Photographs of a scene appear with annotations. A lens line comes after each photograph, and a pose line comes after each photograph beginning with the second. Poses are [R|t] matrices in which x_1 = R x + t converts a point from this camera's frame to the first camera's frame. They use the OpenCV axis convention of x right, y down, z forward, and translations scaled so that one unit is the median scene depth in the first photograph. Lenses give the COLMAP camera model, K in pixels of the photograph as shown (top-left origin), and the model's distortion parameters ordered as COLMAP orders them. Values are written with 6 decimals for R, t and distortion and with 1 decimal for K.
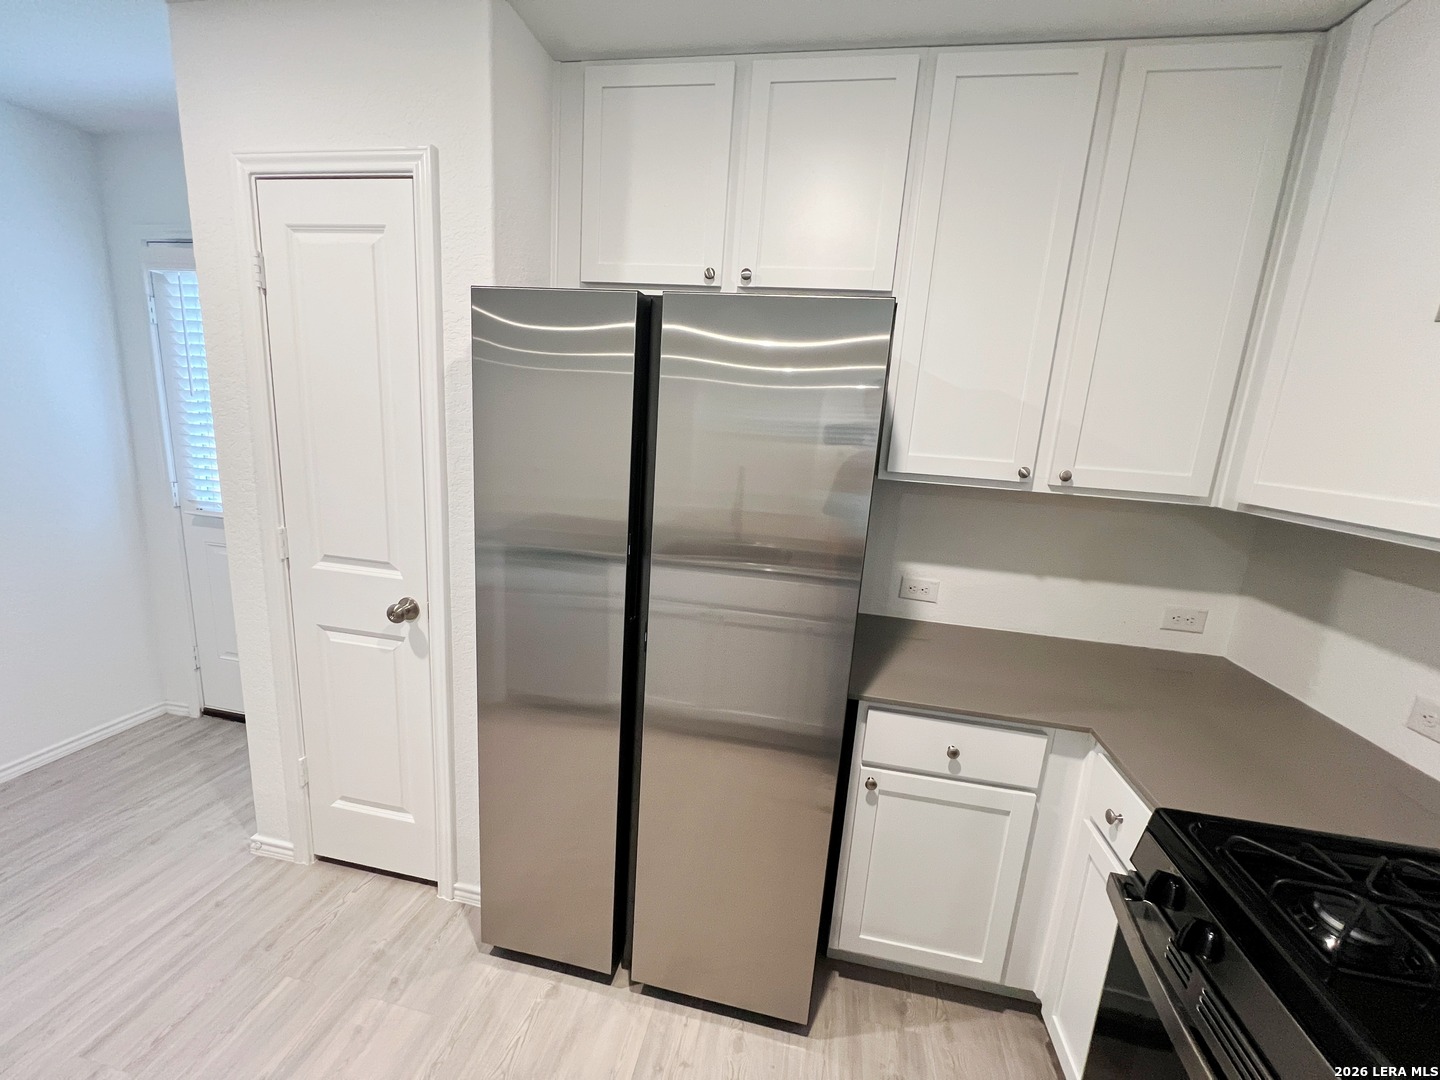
lens RADIAL K [[574.4, 0, 719.3], [0, 574.4, 538.5], [0, 0, 1]] dist [-0.001125, 0.000171]
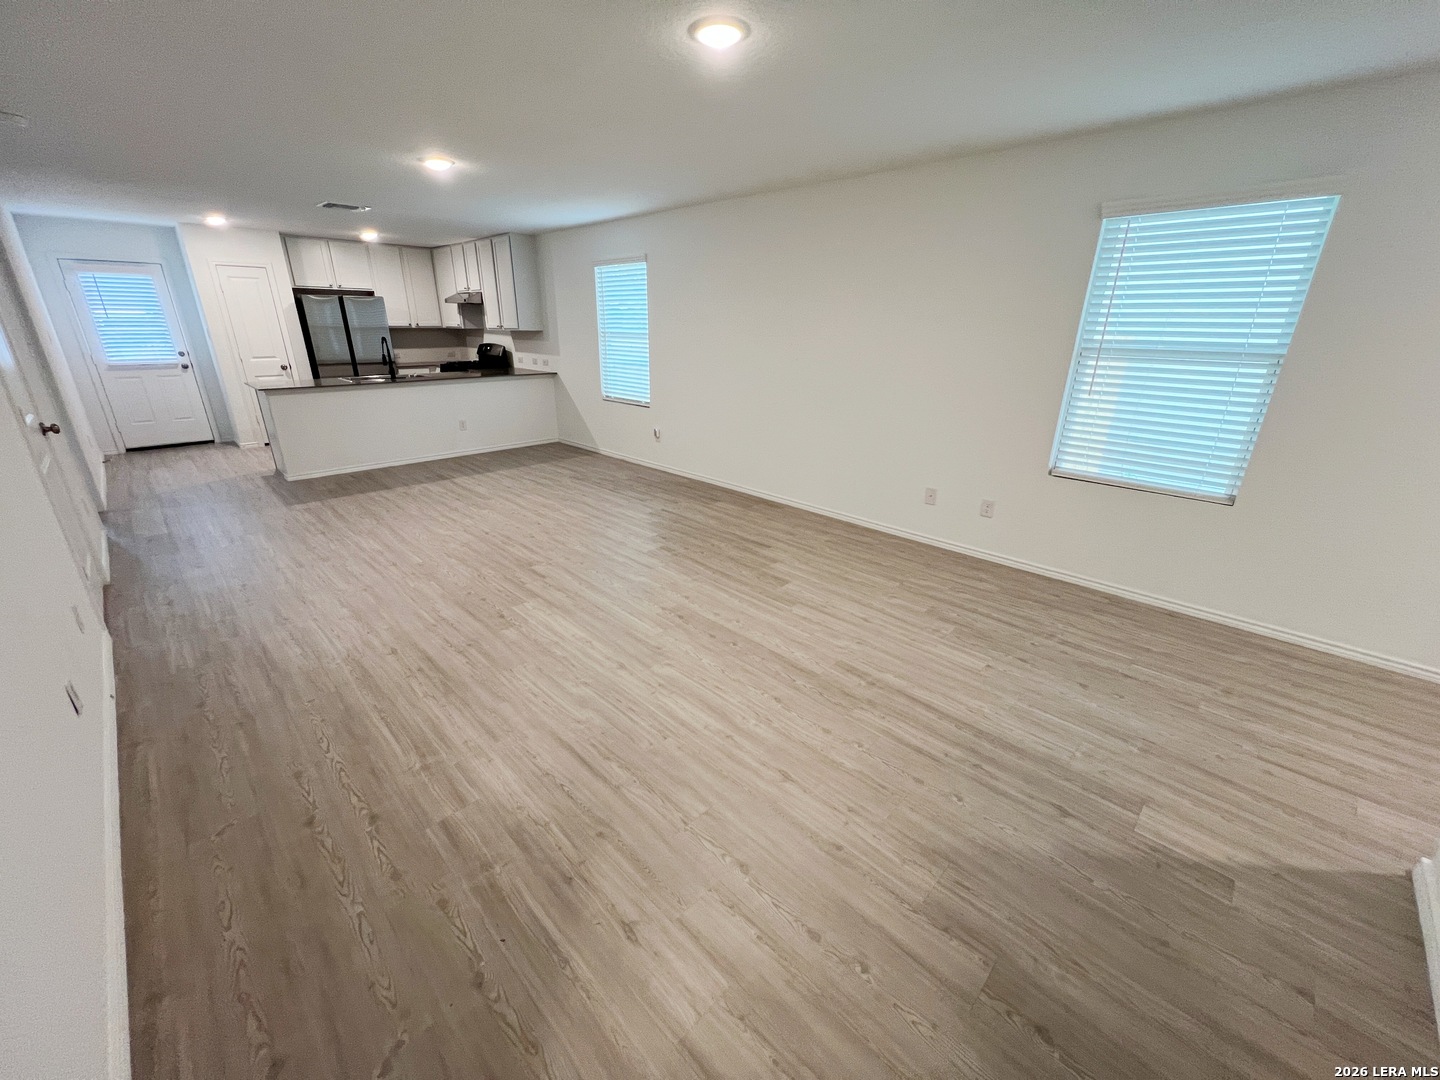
lens RADIAL K [[574.4, 0, 719.7], [0, 574.4, 537.8], [0, 0, 1]] dist [-0.001125, 0.000171]
pose [[0.558268, -0.350106, 0.752172, -2.593469], [0.189915, 0.936456, 0.294927, 0.725981], [-0.807632, -0.021799, 0.589284, -4.559811]]
